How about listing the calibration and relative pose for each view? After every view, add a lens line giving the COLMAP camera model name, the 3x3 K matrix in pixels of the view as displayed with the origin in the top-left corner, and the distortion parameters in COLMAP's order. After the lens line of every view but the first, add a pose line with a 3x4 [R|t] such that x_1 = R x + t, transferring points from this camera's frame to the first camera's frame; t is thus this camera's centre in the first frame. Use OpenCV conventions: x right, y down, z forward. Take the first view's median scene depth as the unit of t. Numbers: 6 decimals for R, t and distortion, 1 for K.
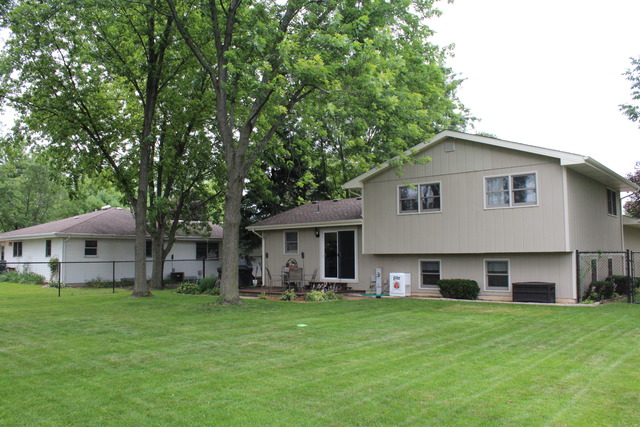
lens RADIAL K [[526.0, 0, 320.0], [0, 526.0, 213.5], [0, 0, 1]] dist [-0.150420, 0.132141]
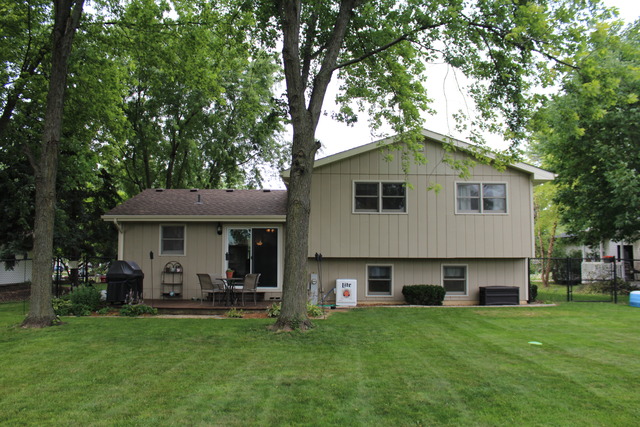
lens RADIAL K [[526.0, 0, 320.0], [0, 526.0, 213.5], [0, 0, 1]] dist [-0.150420, 0.132141]
pose [[0.750464, 0.065590, 0.657649, -0.475358], [-0.061721, 0.997670, -0.029070, 0.031942], [-0.658023, -0.018775, 0.752764, 0.370609]]
